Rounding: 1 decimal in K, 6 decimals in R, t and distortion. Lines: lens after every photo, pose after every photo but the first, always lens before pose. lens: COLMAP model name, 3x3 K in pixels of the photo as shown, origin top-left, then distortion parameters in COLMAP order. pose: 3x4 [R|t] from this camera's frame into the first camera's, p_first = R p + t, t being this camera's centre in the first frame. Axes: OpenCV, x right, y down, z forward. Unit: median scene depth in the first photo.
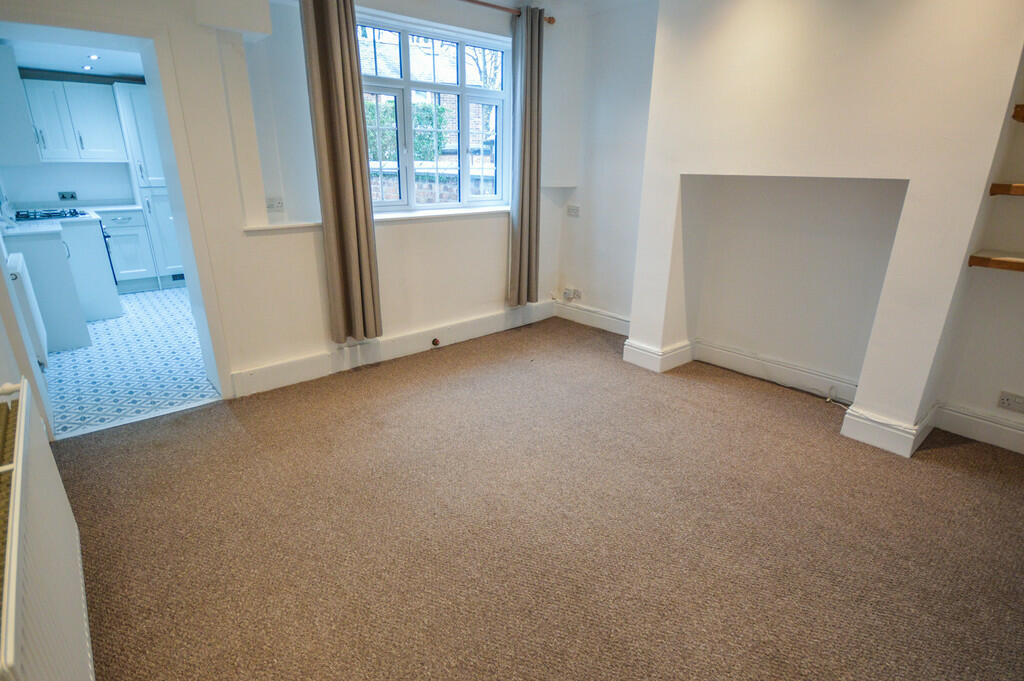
lens RADIAL K [[519.8, 0, 511.0], [0, 519.8, 342.3], [0, 0, 1]] dist [-0.006765, -0.001011]
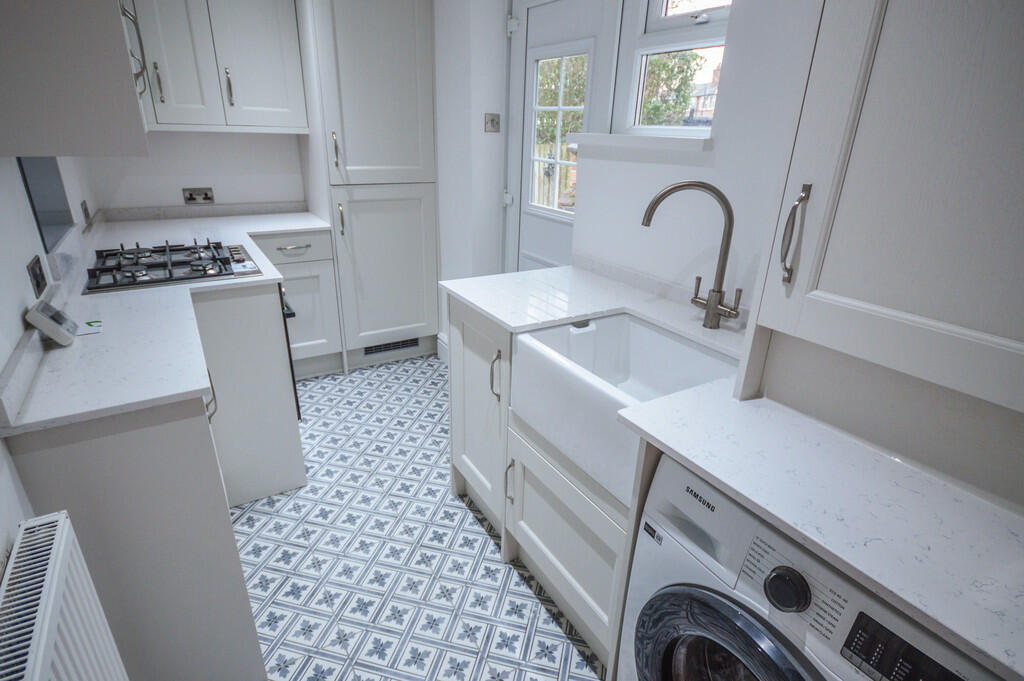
lens RADIAL K [[519.8, 0, 512.6], [0, 519.8, 340.5], [0, 0, 1]] dist [-0.006765, -0.001011]
pose [[0.988928, 0.081318, -0.124135, -0.464004], [-0.076338, 0.996094, 0.044368, -0.183758], [0.127258, -0.034401, 0.991273, 0.512497]]
